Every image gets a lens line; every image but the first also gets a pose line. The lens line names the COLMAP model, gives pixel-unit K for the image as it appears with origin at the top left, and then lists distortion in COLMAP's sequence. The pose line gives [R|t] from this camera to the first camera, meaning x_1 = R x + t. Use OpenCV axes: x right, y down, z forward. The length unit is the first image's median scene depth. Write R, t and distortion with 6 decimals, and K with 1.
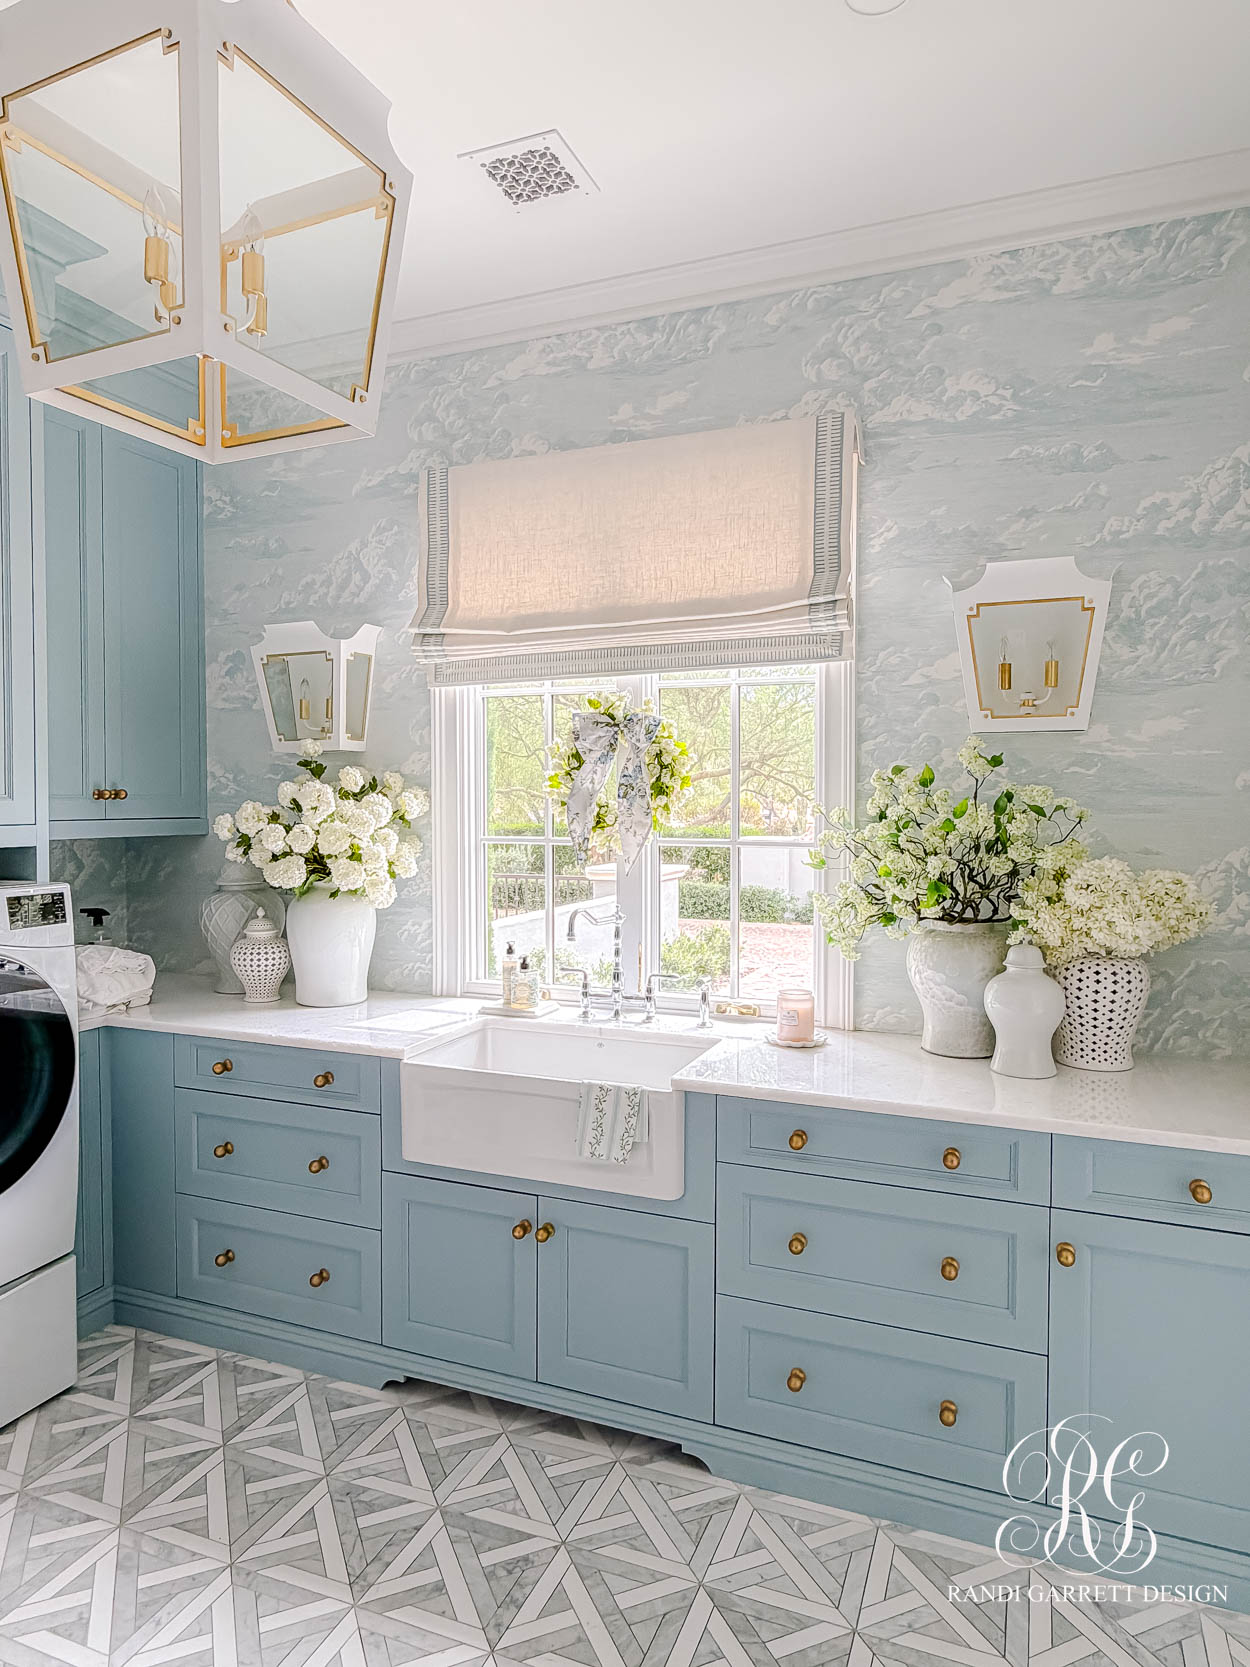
lens RADIAL K [[1048.4, 0, 624.7], [0, 1048.4, 828.7], [0, 0, 1]] dist [-0.000743, 0.002790]
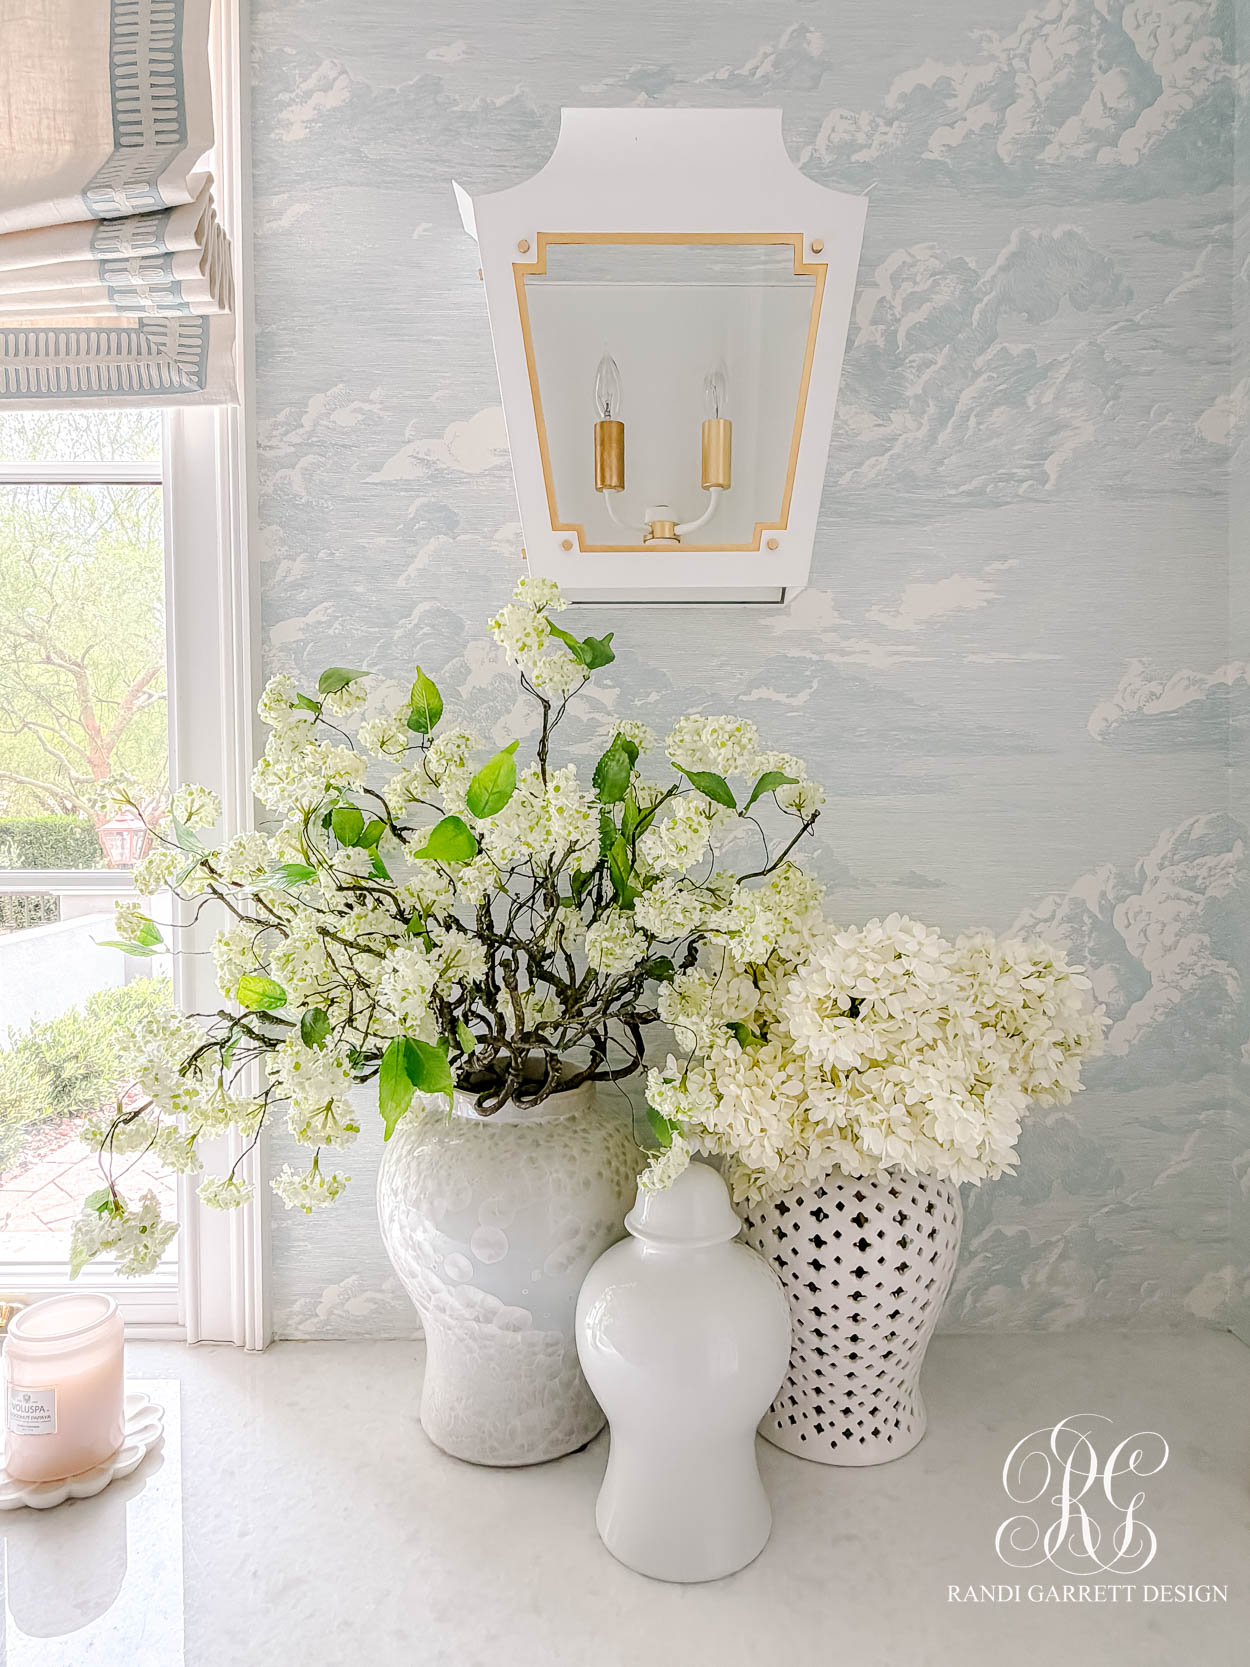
lens RADIAL K [[1048.4, 0, 624.7], [0, 1048.4, 828.7], [0, 0, 1]] dist [-0.000743, 0.002790]
pose [[0.925470, -0.021761, 0.378196, 0.220697], [0.016716, 0.999722, 0.016617, -0.009596], [-0.378452, -0.009056, 0.925577, 0.647037]]
